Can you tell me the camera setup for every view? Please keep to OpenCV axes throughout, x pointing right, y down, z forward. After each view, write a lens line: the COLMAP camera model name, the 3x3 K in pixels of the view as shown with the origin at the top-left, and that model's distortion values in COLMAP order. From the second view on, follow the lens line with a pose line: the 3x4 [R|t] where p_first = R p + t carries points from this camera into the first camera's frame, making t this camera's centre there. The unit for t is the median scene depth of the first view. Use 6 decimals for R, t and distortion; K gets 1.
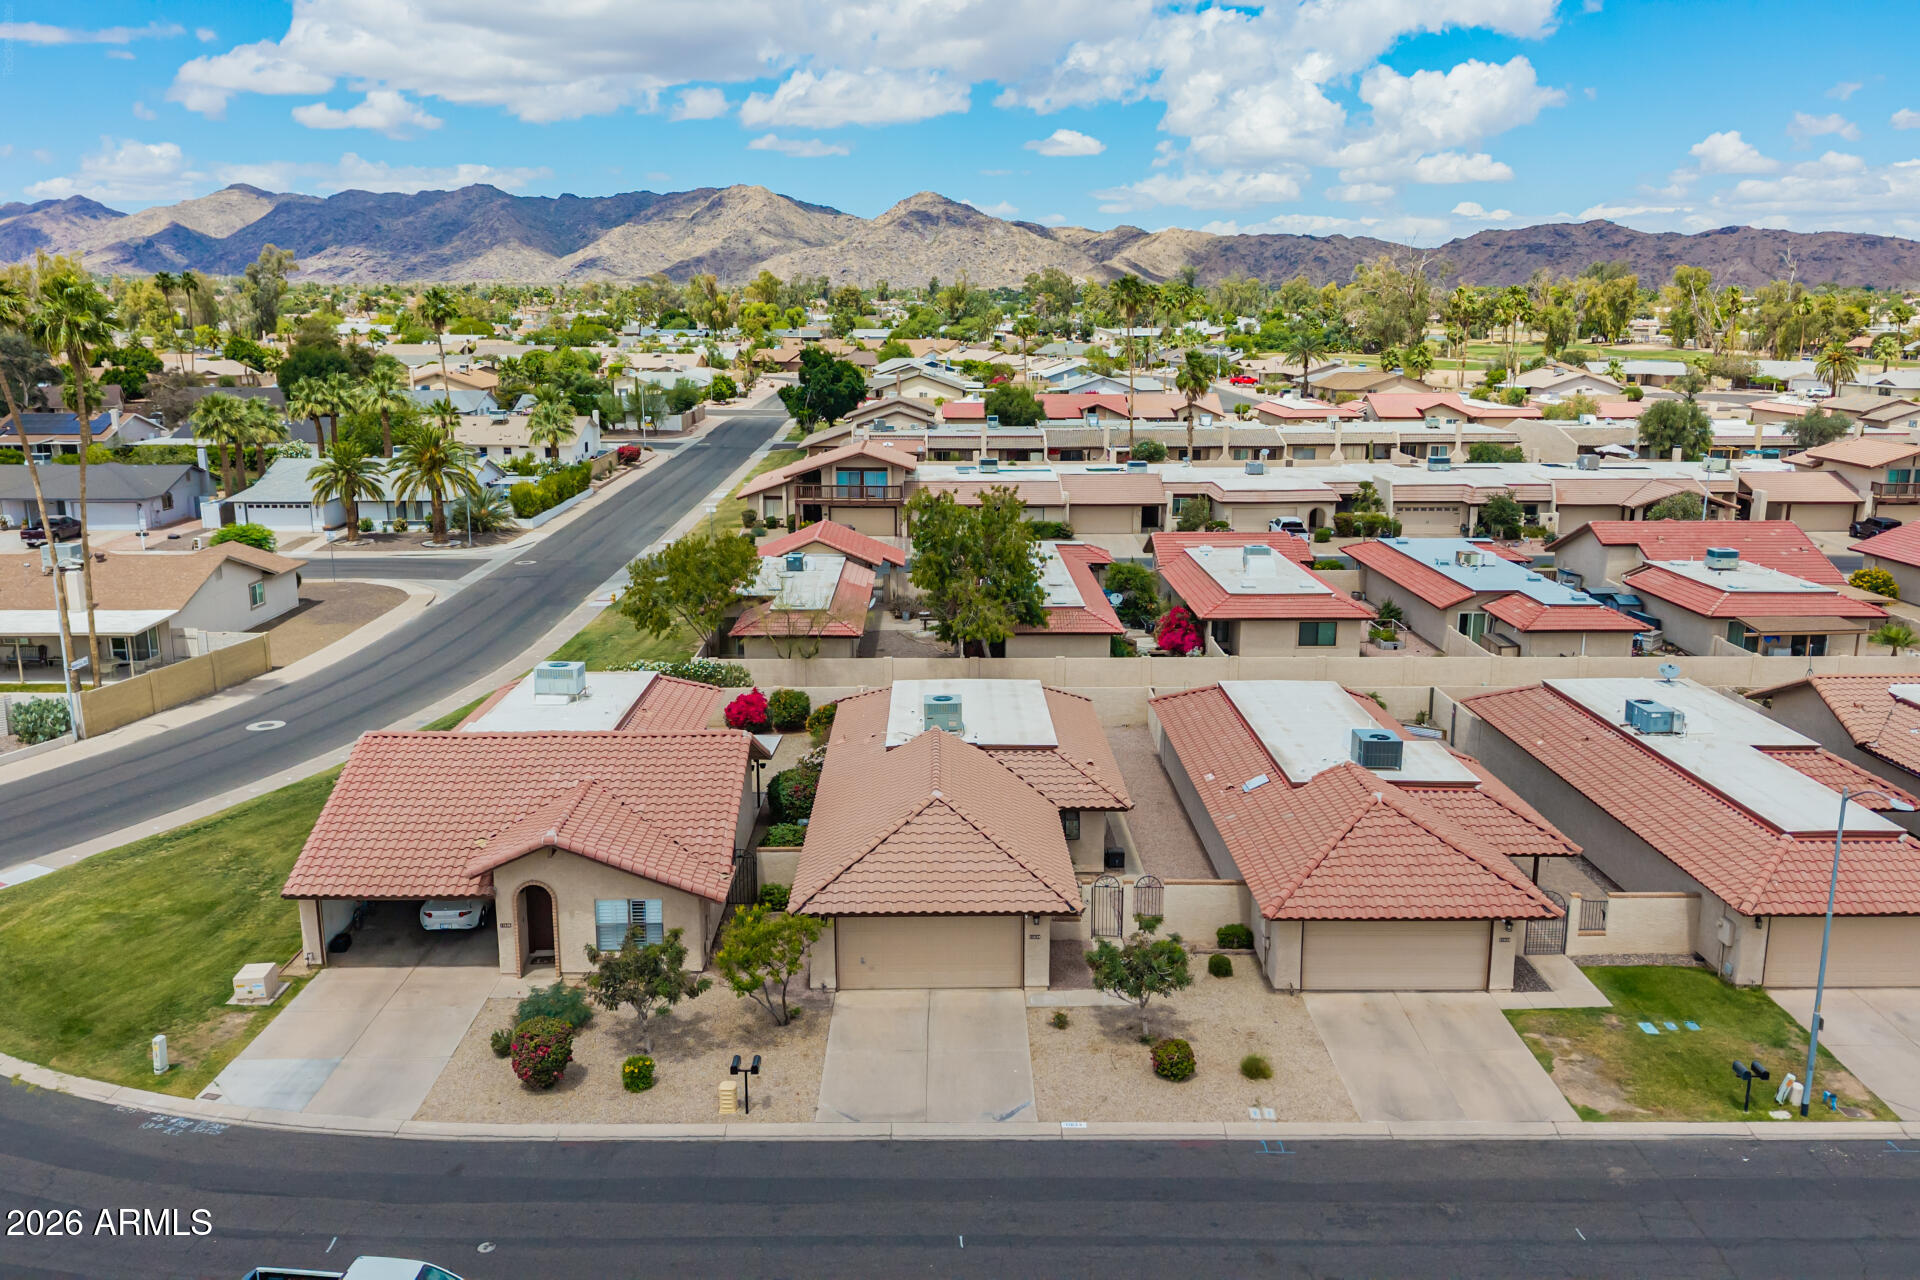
lens RADIAL K [[1517.5, 0, 964.1], [0, 1517.5, 643.4], [0, 0, 1]] dist [0.039092, -0.048002]
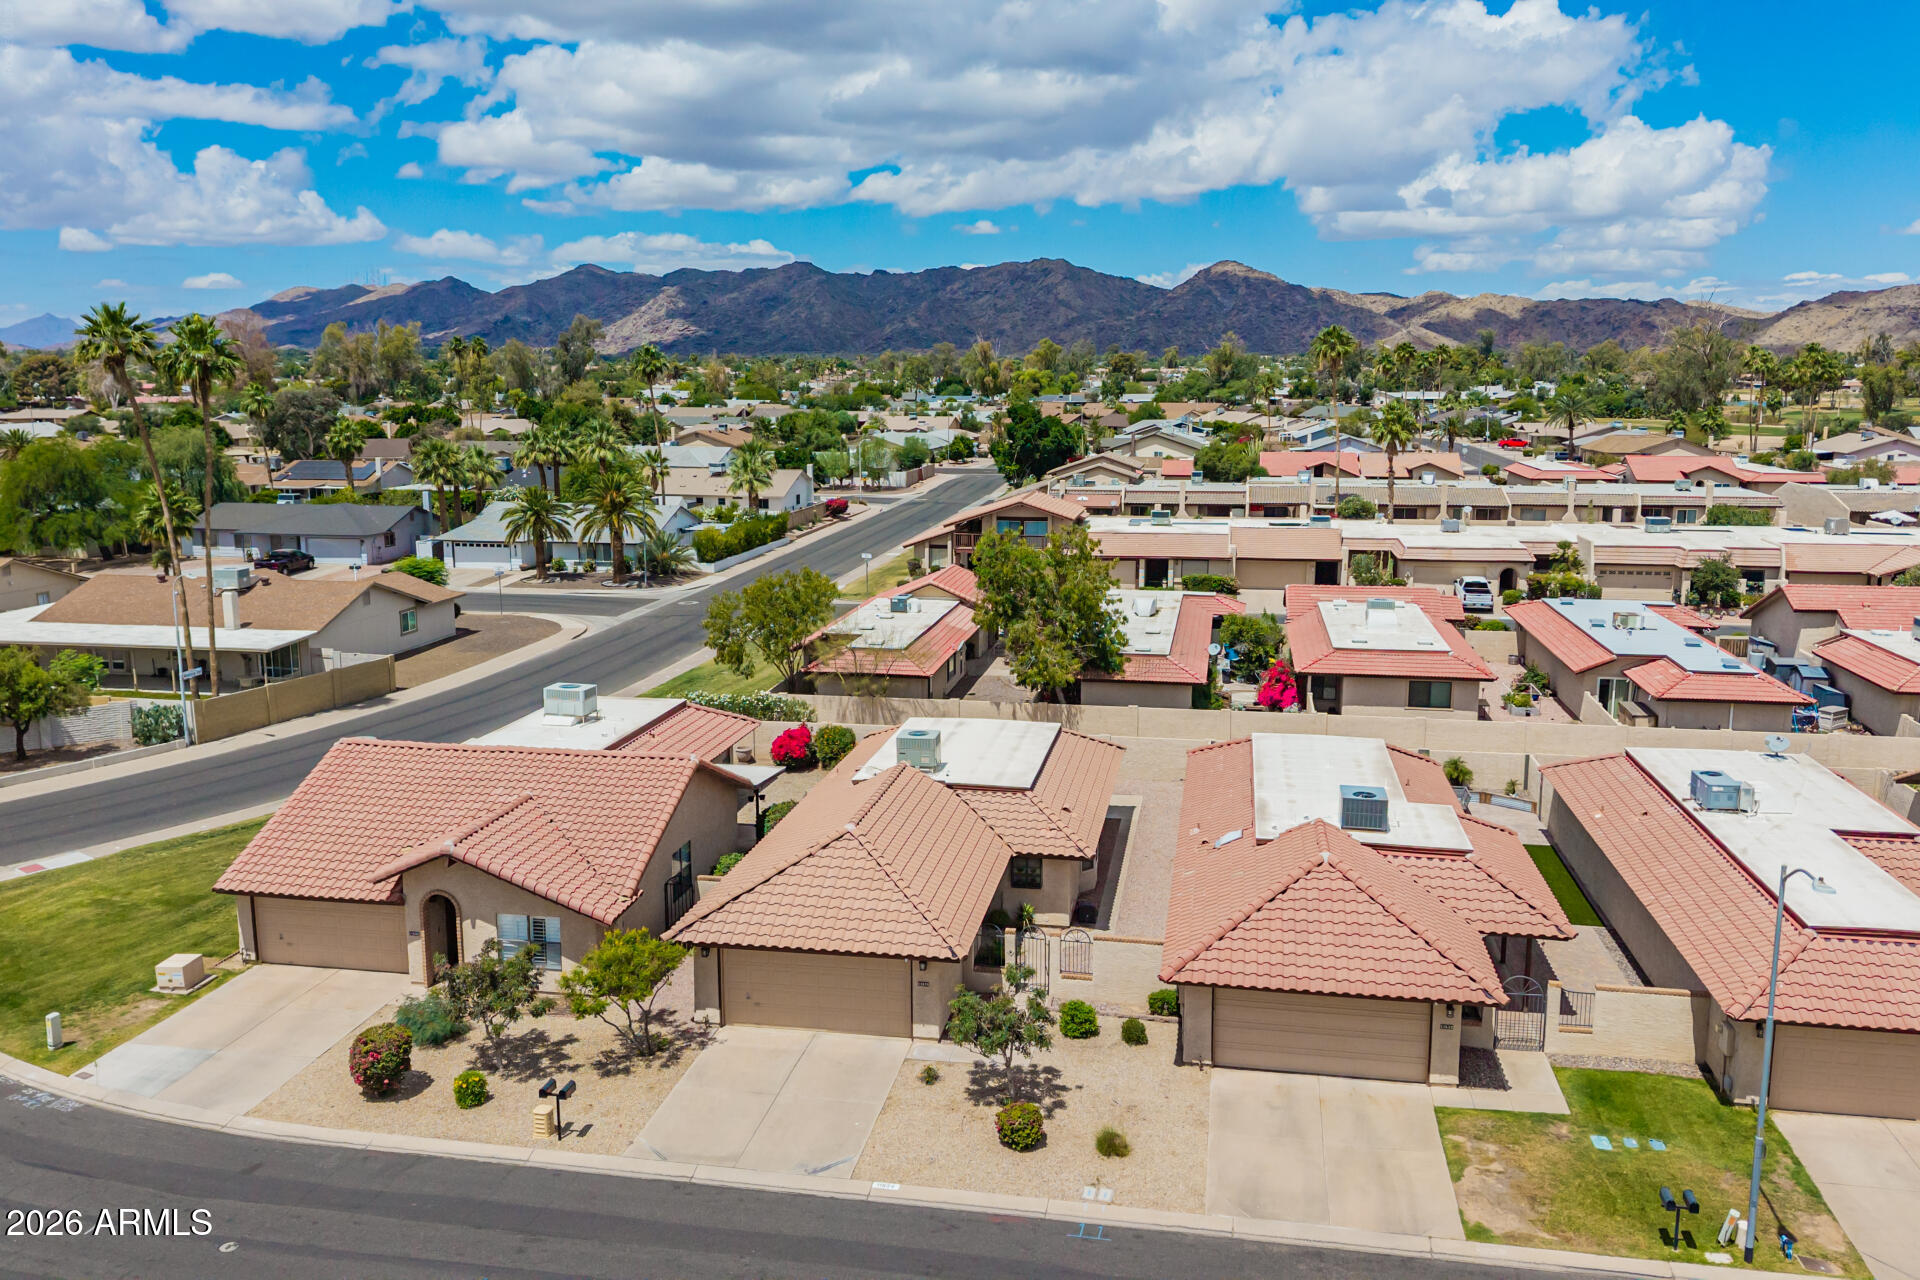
lens RADIAL K [[1517.5, 0, 964.1], [0, 1517.5, 643.4], [0, 0, 1]] dist [0.039092, -0.048002]
pose [[0.981469, 0.032151, -0.188906, 0.133505], [-0.040359, 0.998394, -0.039765, 0.011252], [0.187324, 0.046652, 0.981190, 0.042830]]
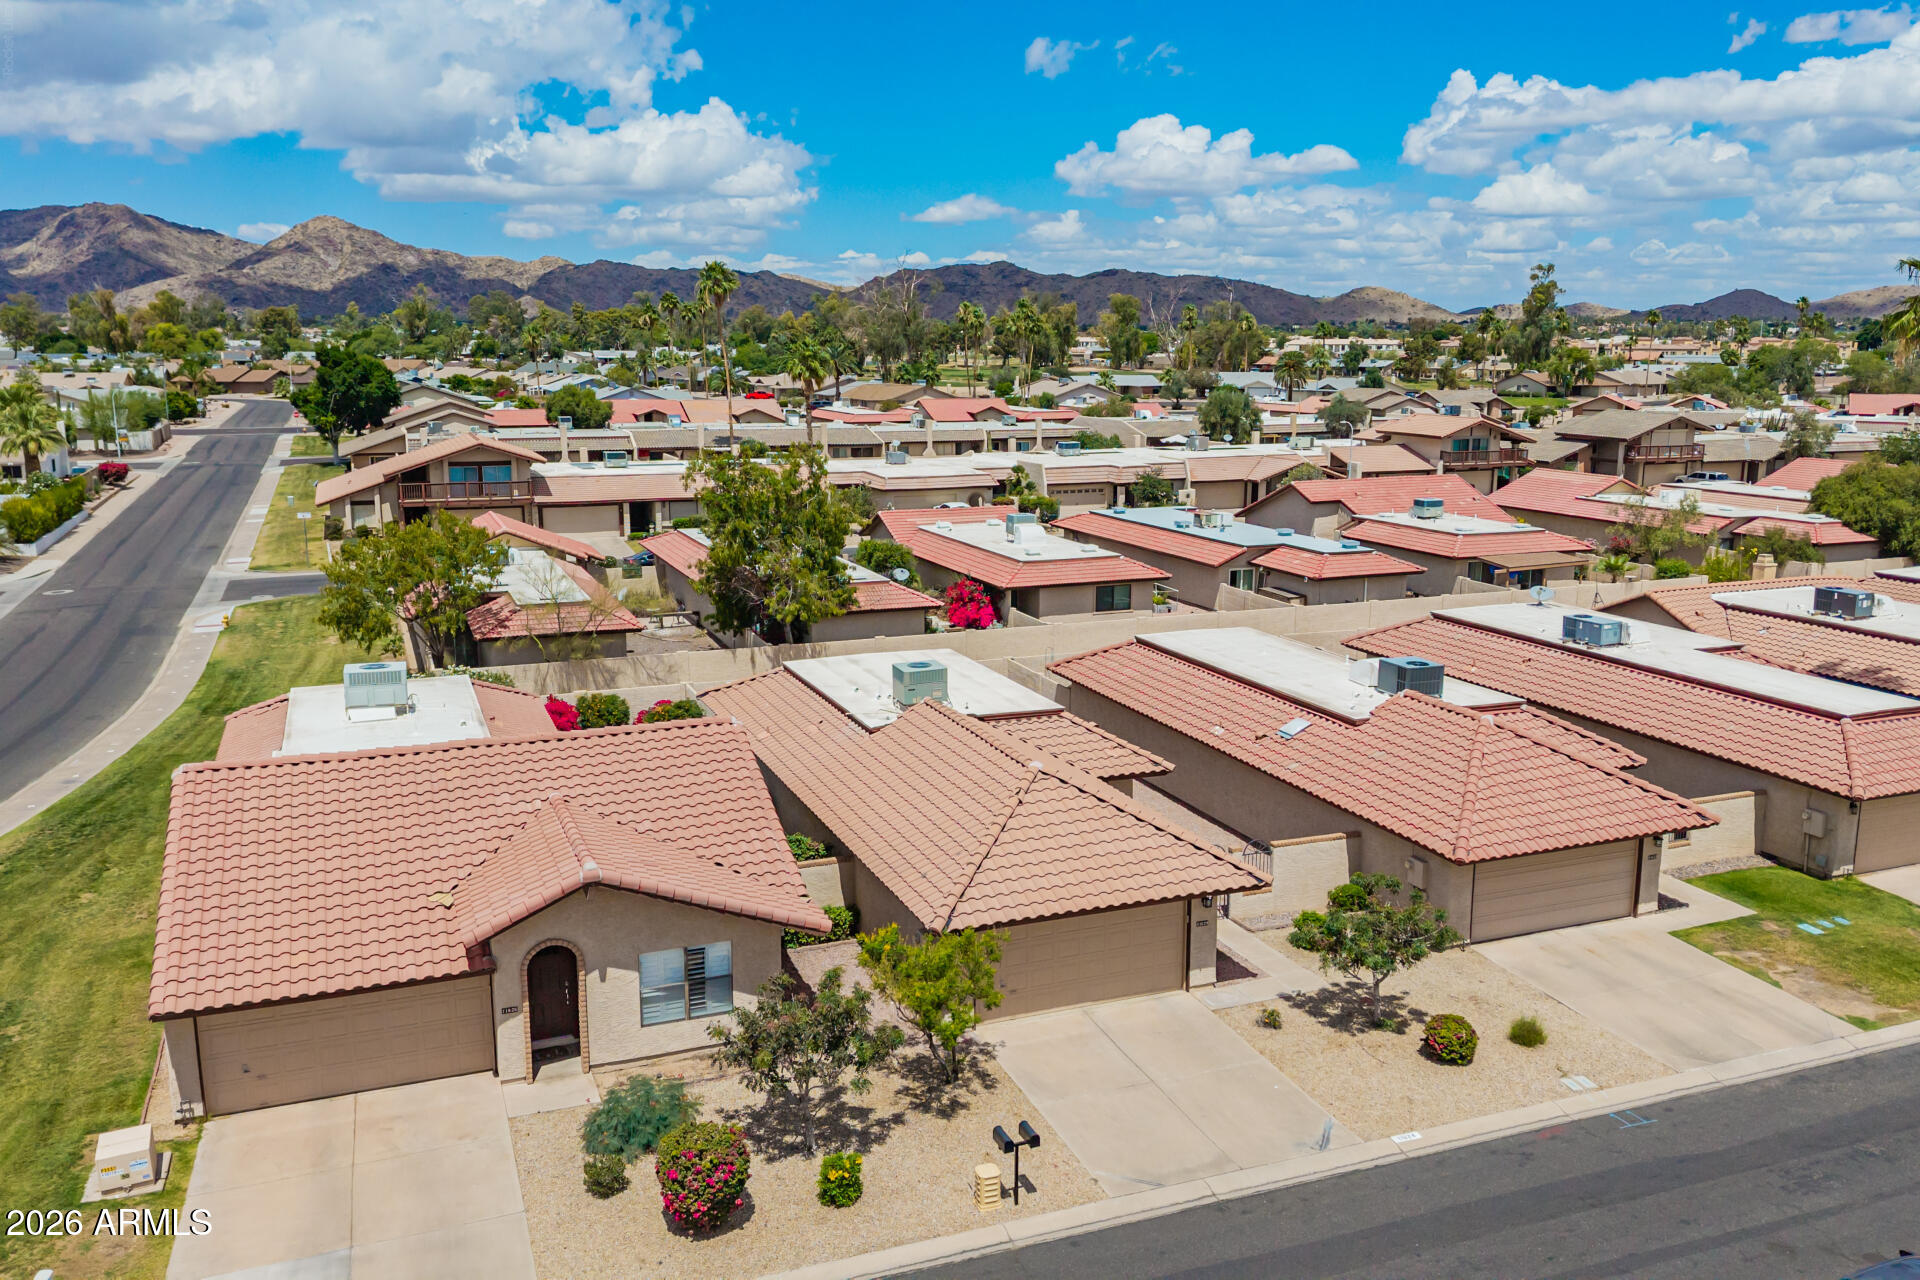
lens RADIAL K [[1517.5, 0, 964.1], [0, 1517.5, 643.4], [0, 0, 1]] dist [0.039092, -0.048002]
pose [[0.934556, -0.070026, 0.348856, -0.190182], [0.077753, 0.996939, -0.008177, 0.023075], [-0.347216, 0.034767, 0.937141, 0.155147]]
